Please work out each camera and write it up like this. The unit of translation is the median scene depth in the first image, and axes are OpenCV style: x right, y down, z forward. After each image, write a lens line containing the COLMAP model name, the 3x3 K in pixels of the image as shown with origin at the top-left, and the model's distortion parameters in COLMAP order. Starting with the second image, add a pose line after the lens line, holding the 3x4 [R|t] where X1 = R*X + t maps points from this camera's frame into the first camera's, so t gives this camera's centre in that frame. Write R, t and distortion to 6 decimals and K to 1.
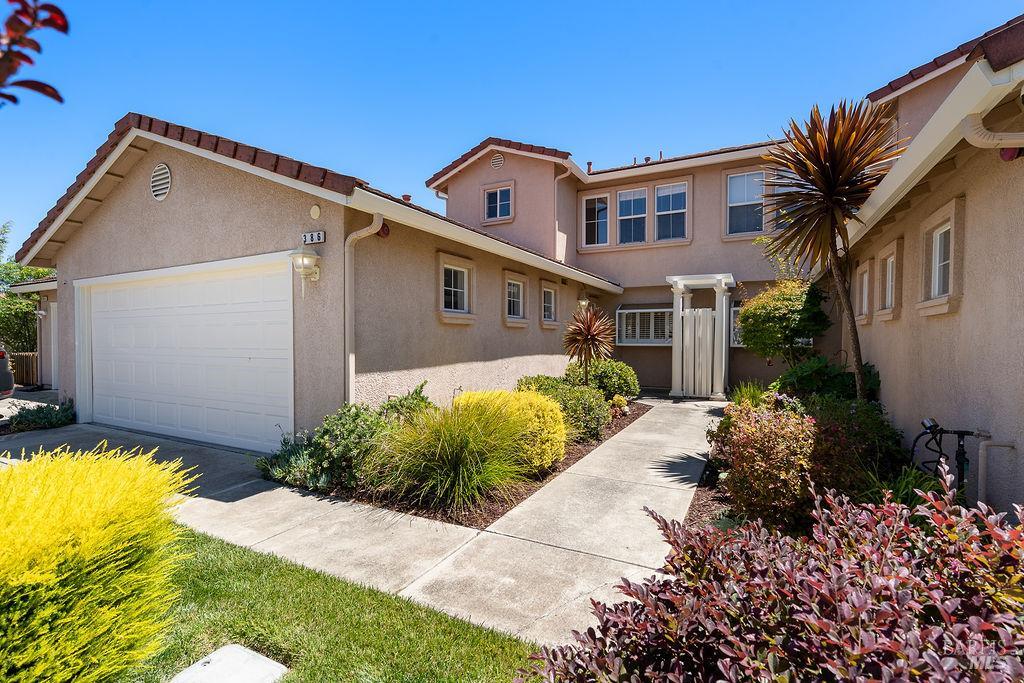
lens RADIAL K [[467.7, 0, 512.9], [0, 467.7, 346.8], [0, 0, 1]] dist [-0.006599, 0.002798]
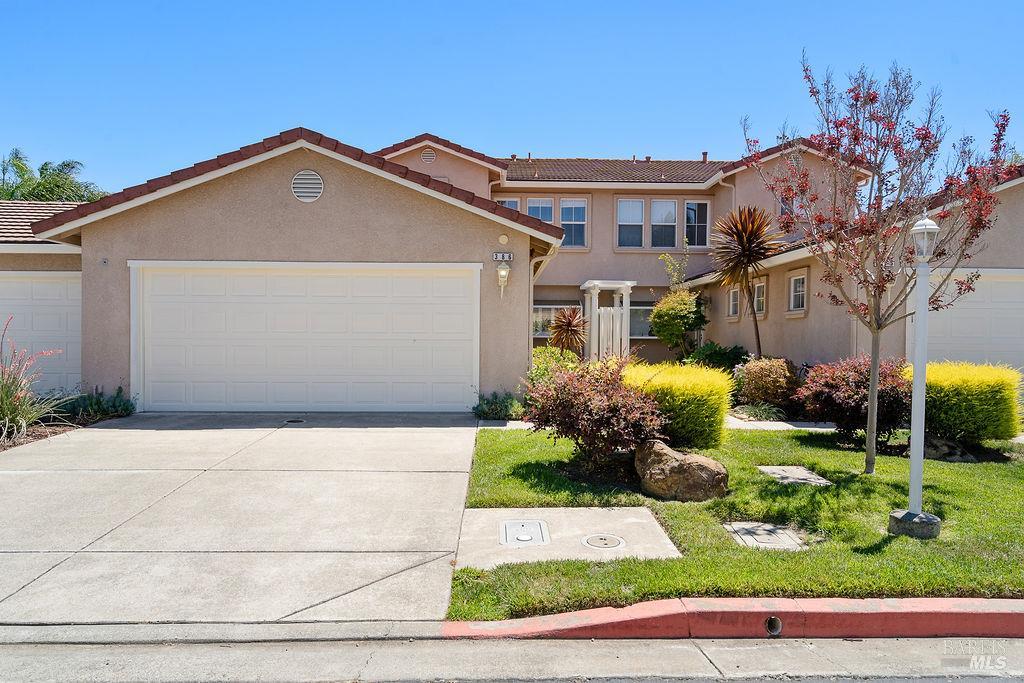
lens RADIAL K [[644.8, 0, 511.4], [0, 644.8, 340.1], [0, 0, 1]] dist [0.007137, 0.000488]
pose [[0.872899, 0.004350, 0.487881, -0.653078], [0.000647, 0.999949, -0.010073, 0.023407], [-0.487900, 0.009108, 0.872852, -0.368522]]
